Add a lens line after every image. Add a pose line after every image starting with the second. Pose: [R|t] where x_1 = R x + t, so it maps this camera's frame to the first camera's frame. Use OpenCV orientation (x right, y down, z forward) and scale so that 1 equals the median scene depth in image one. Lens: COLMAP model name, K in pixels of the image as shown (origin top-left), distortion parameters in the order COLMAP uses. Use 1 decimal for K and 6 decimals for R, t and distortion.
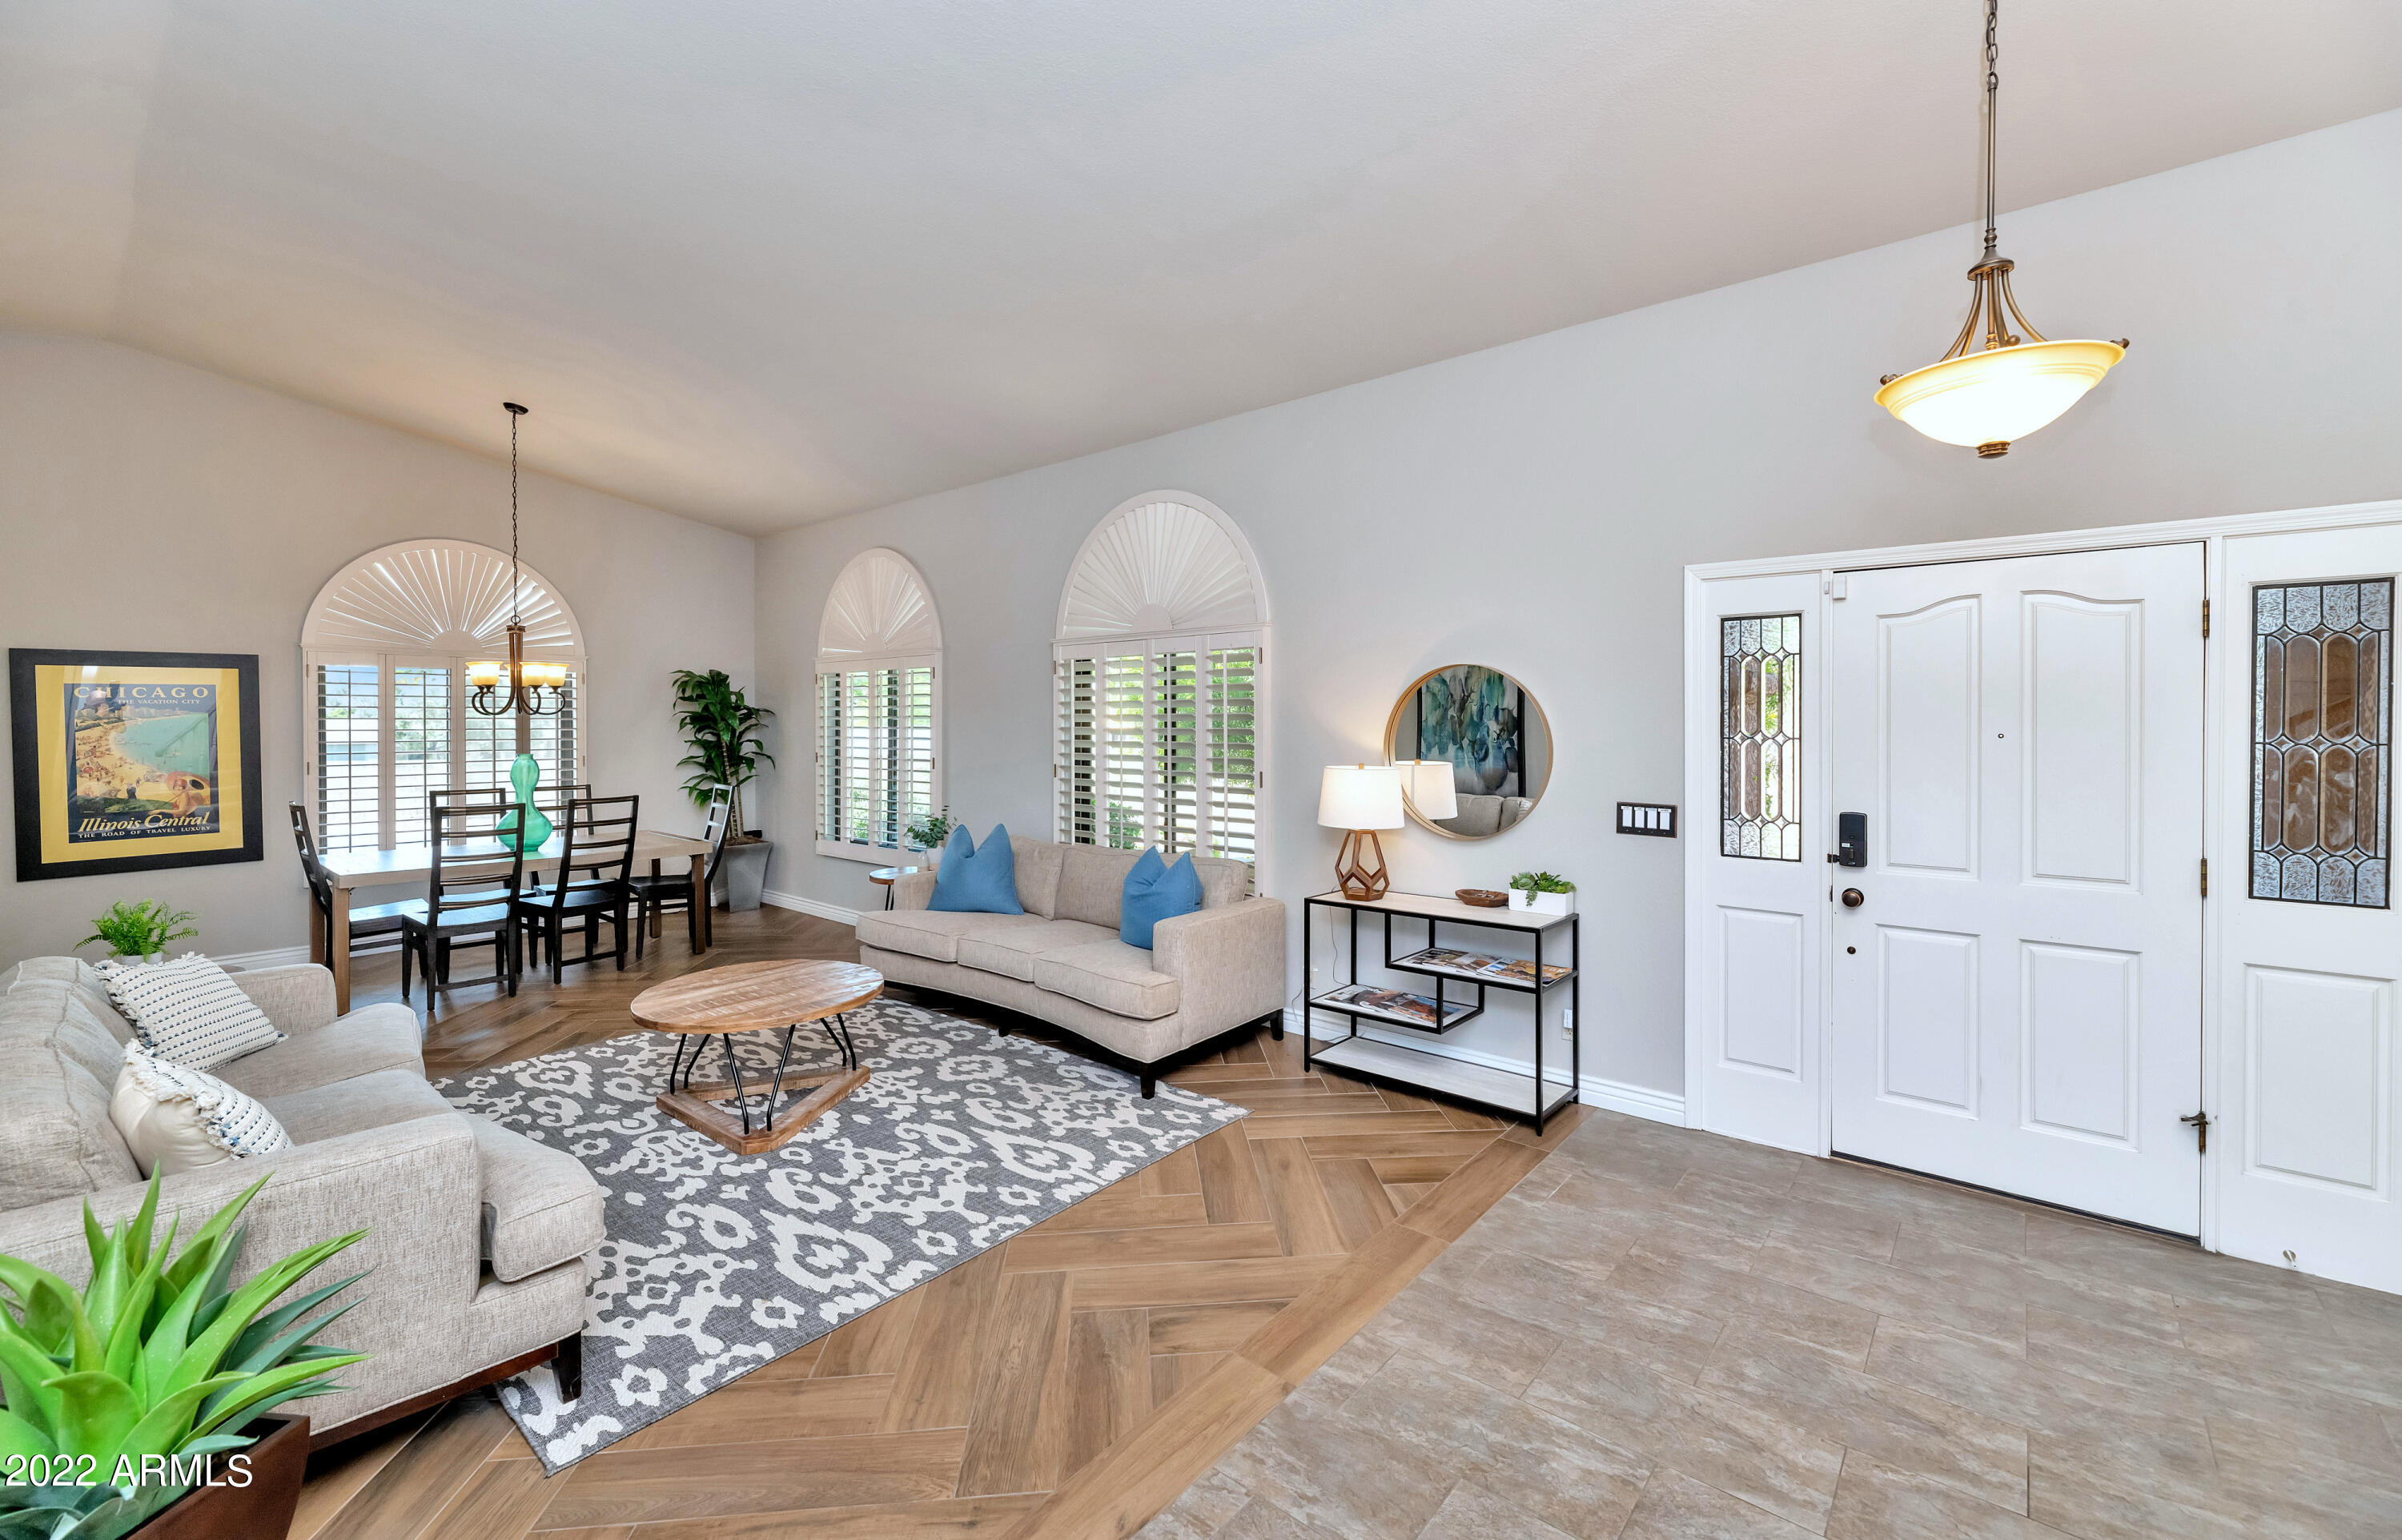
lens RADIAL K [[999.4, 0, 1201.1], [0, 999.4, 731.5], [0, 0, 1]] dist [-0.003224, -0.000509]
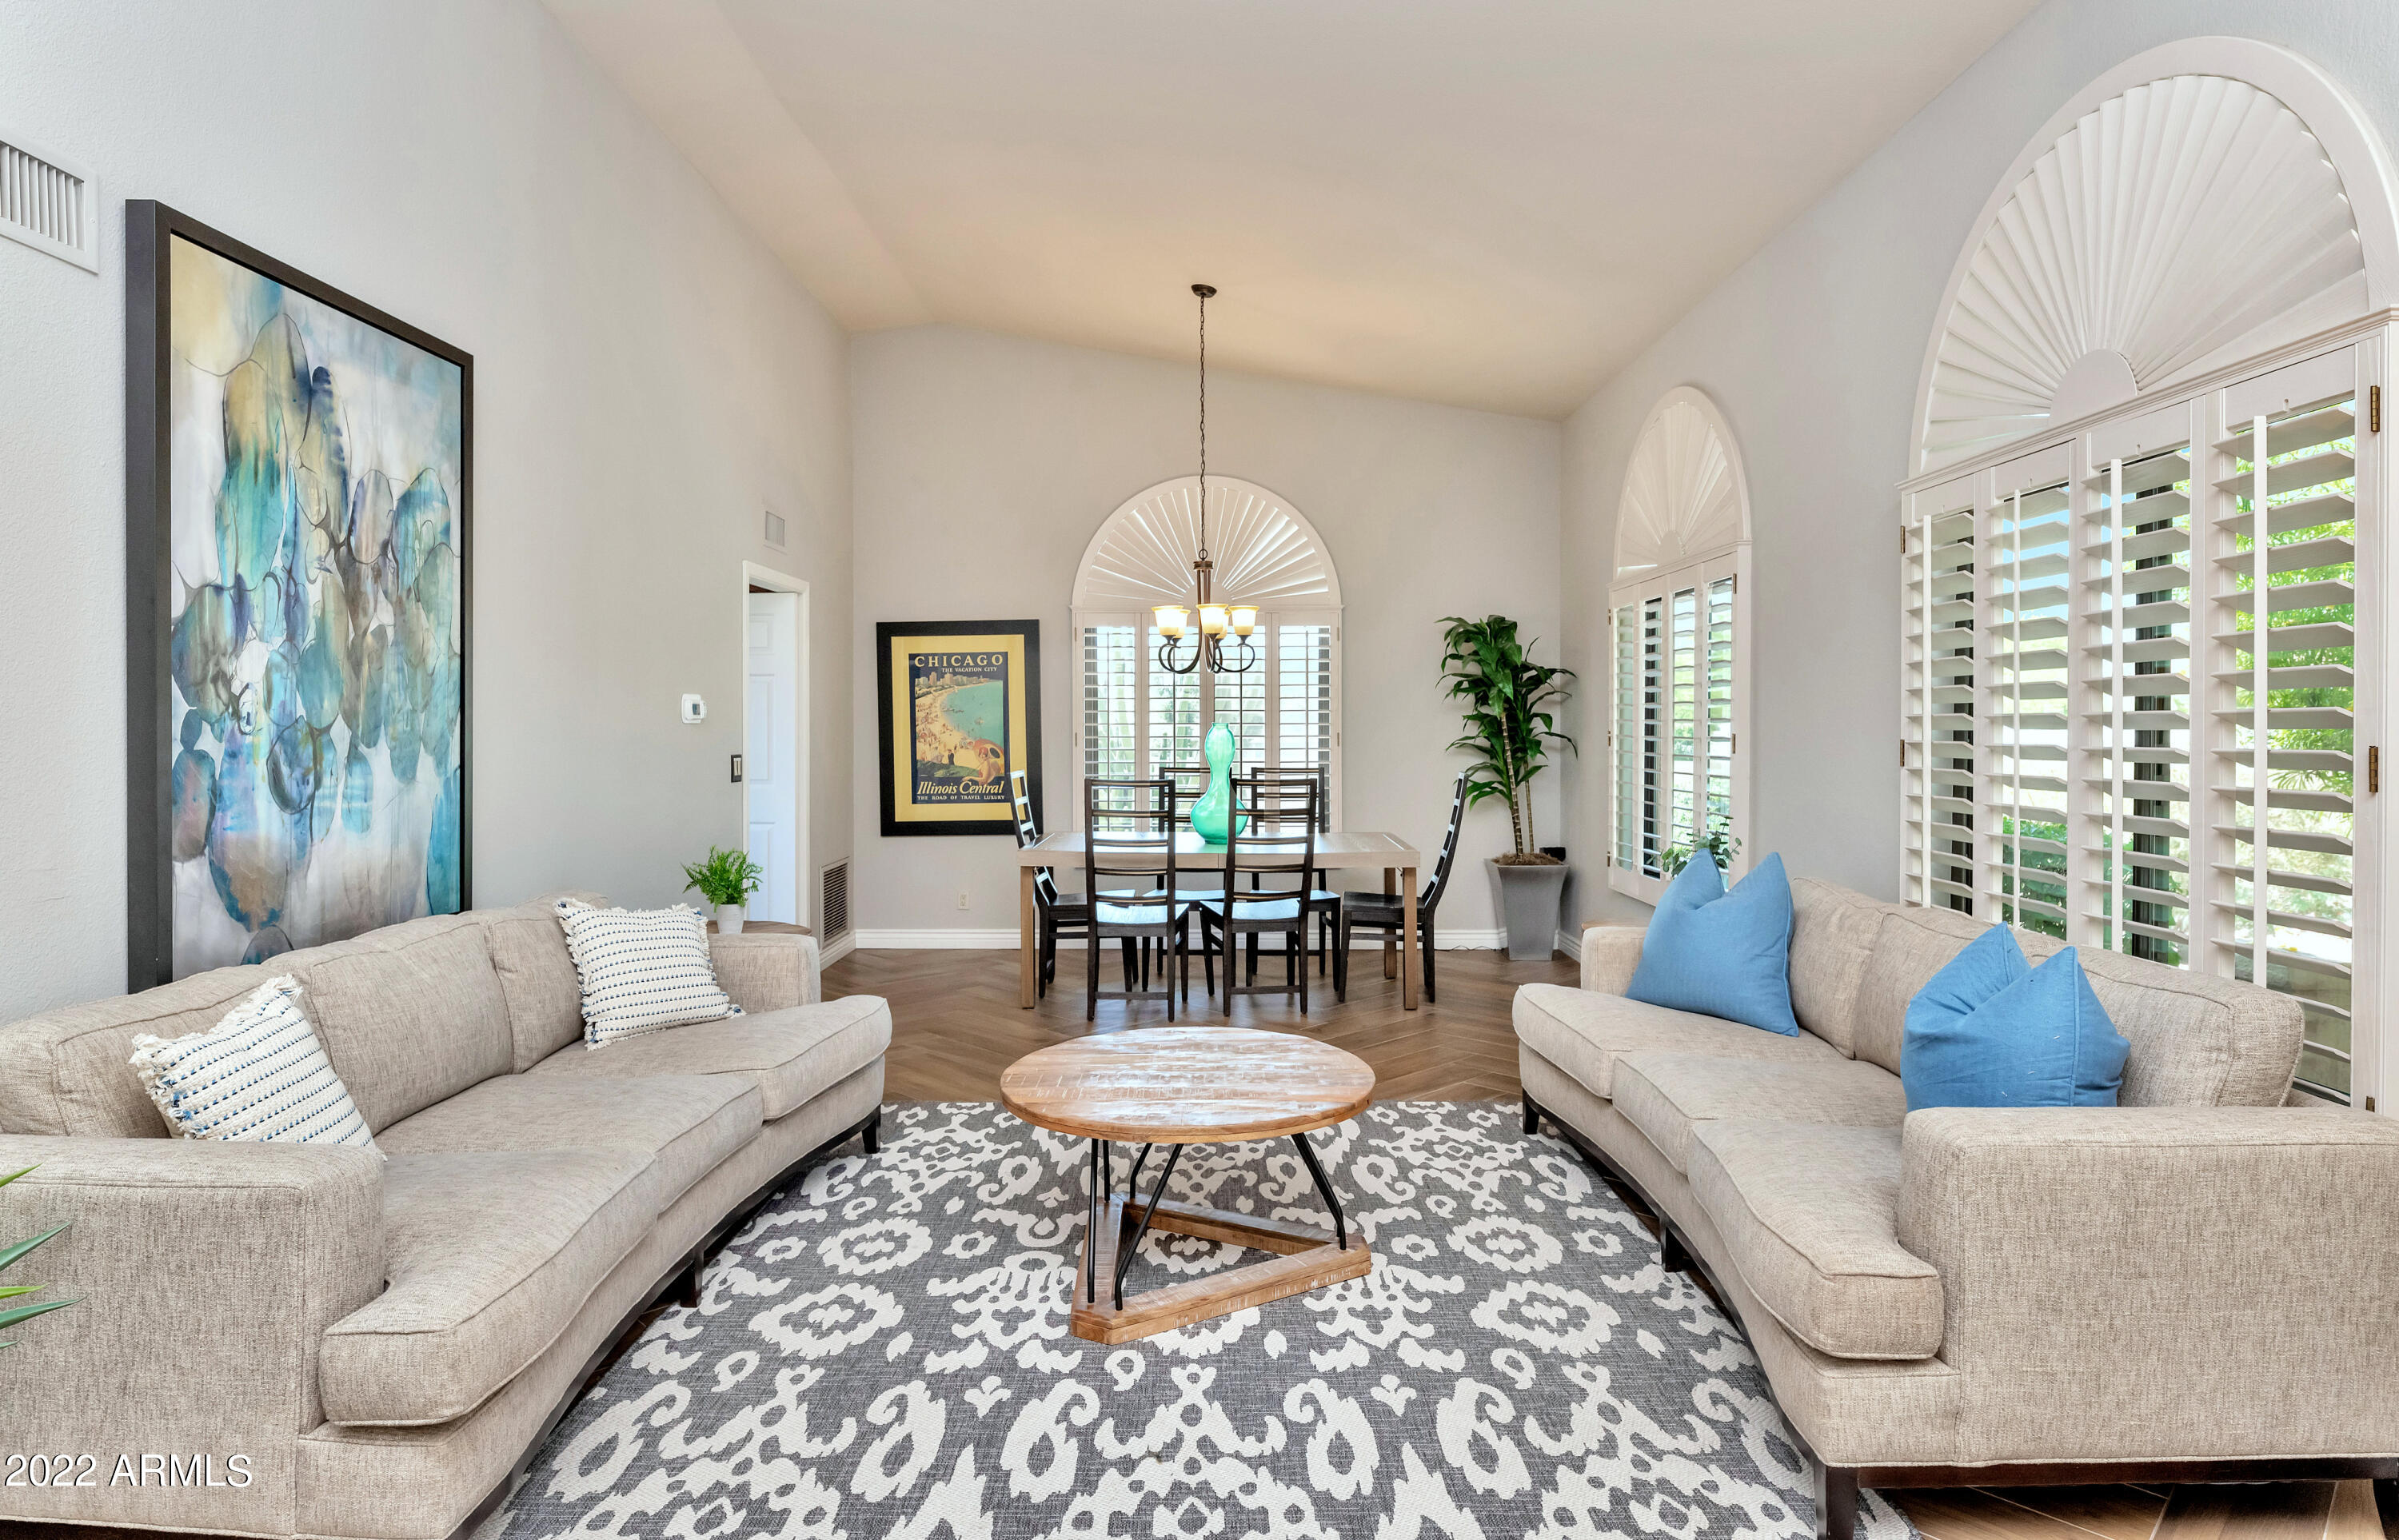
lens RADIAL K [[1303.6, 0, 1198.7], [0, 1303.6, 743.0], [0, 0, 1]] dist [-0.003160, -0.001282]
pose [[0.636255, 0.011681, -0.771391, 0.155354], [-0.010282, 0.999925, 0.006660, 0.041606], [0.771411, 0.003694, 0.636327, 0.418944]]
